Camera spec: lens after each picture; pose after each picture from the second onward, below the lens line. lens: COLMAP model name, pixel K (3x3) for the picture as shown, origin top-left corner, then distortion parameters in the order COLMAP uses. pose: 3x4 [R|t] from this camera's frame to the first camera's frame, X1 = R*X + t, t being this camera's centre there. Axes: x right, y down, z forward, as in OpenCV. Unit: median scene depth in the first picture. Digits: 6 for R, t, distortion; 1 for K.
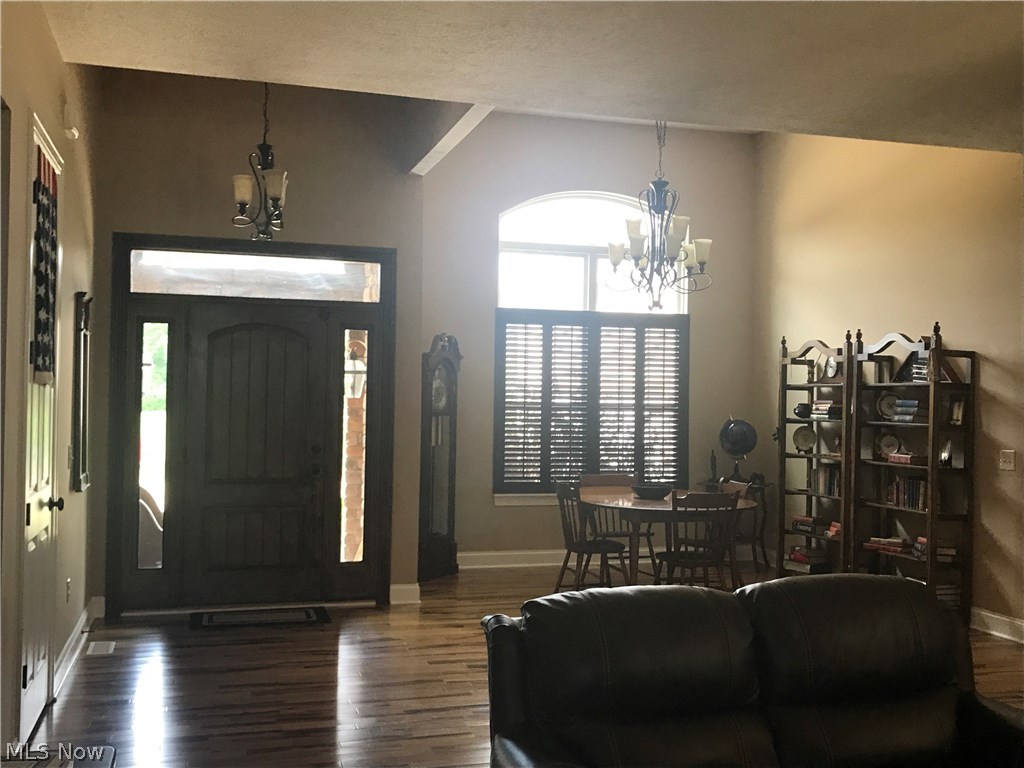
lens RADIAL K [[1067.3, 0, 512.0], [0, 1067.3, 384.0], [0, 0, 1]] dist [0.000914, 0.001139]
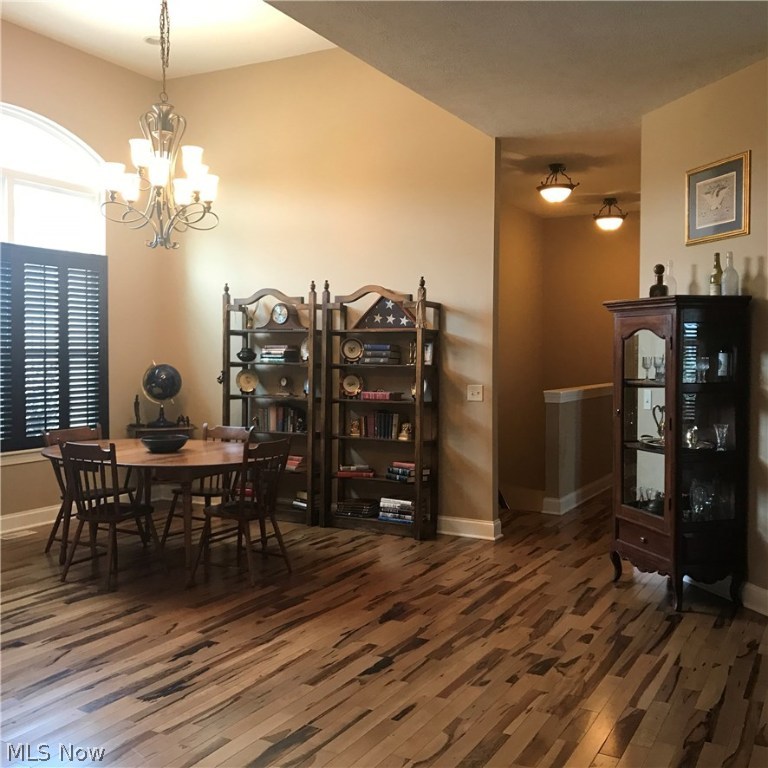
lens RADIAL K [[863.4, 0, 384.0], [0, 863.4, 384.0], [0, 0, 1]] dist [0.191642, -0.002367]
pose [[0.706498, -0.042829, 0.706418, -0.252544], [-0.002958, 0.997980, 0.063464, -0.001361], [-0.707709, -0.046927, 0.704944, 0.300020]]
